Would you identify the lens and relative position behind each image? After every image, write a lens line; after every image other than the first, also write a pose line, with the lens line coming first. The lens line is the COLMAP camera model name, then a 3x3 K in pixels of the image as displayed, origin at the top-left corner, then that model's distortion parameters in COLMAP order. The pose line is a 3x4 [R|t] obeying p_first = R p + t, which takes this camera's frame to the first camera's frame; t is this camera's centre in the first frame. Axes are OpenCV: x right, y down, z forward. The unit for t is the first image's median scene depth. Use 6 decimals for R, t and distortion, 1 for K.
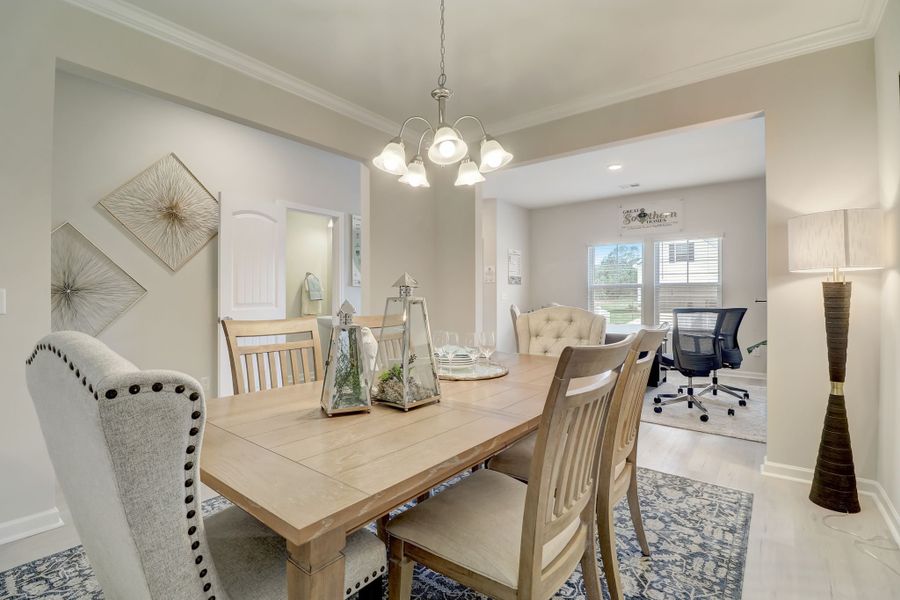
lens RADIAL K [[415.4, 0, 444.9], [0, 415.4, 295.4], [0, 0, 1]] dist [-0.011052, -0.004972]
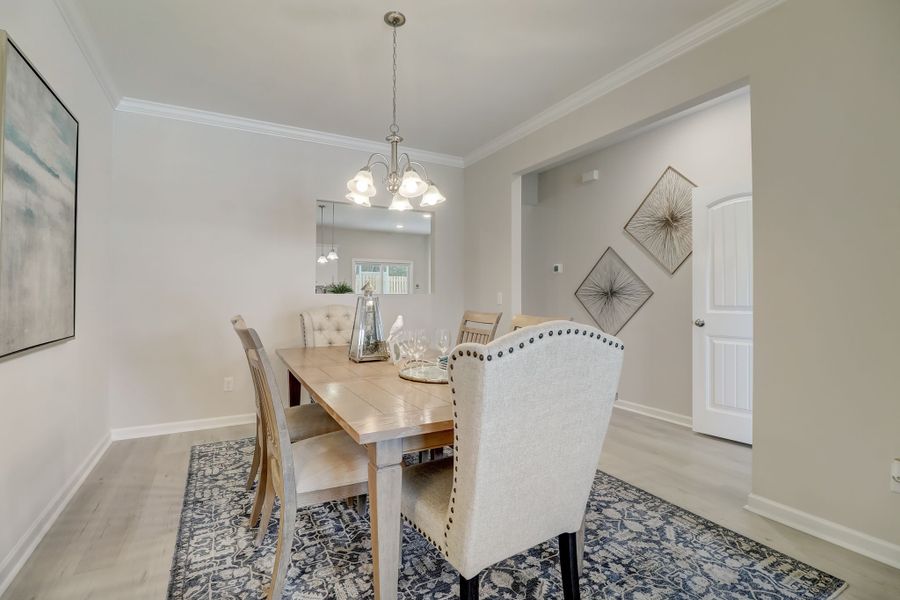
lens RADIAL K [[415.4, 0, 445.0], [0, 415.4, 297.7], [0, 0, 1]] dist [-0.011052, -0.004972]
pose [[-0.386408, 0.009346, -0.922281, 0.813279], [0.004987, 0.999955, 0.008044, -0.010699], [0.922315, -0.001491, -0.386437, 1.195794]]
